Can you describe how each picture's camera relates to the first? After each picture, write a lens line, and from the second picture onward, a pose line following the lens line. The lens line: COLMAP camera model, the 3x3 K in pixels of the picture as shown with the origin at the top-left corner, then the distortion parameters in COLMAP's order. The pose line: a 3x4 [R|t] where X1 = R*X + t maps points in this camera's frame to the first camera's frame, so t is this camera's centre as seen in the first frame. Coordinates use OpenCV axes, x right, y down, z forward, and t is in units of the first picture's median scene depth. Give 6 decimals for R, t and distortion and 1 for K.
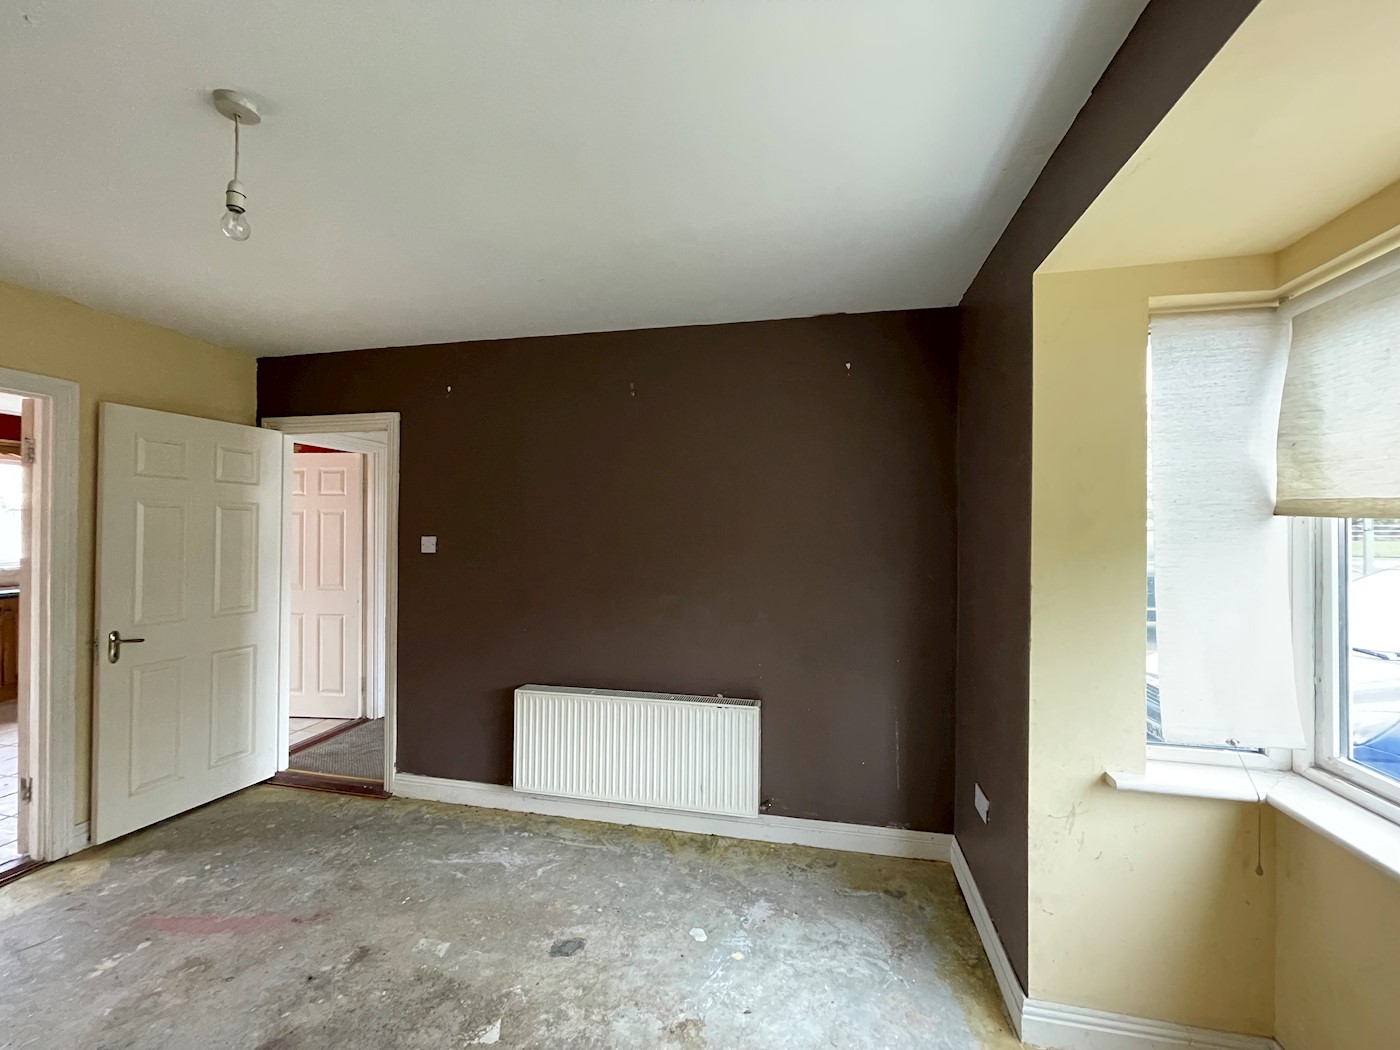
lens RADIAL K [[563.4, 0, 698.1], [0, 563.4, 524.6], [0, 0, 1]] dist [0.000515, -0.000202]
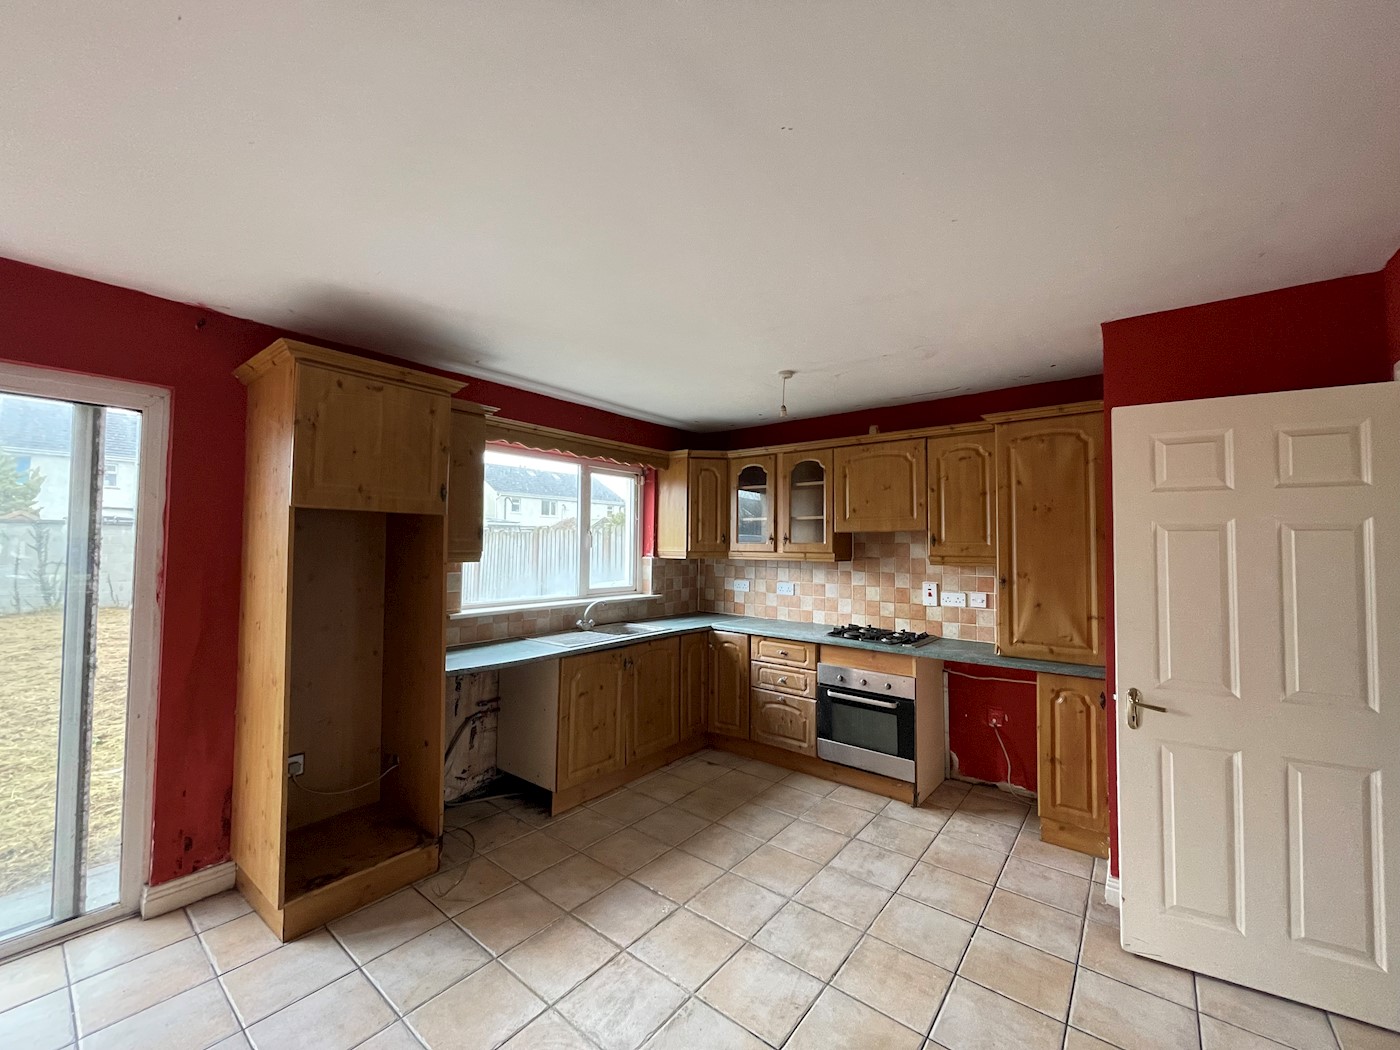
lens RADIAL K [[563.4, 0, 697.5], [0, 563.4, 524.6], [0, 0, 1]] dist [0.000515, -0.000202]
pose [[0.896079, -0.013270, -0.443696, -1.517315], [-0.001279, 0.999472, -0.032476, -0.012715], [0.443892, 0.029668, 0.895589, 0.686018]]
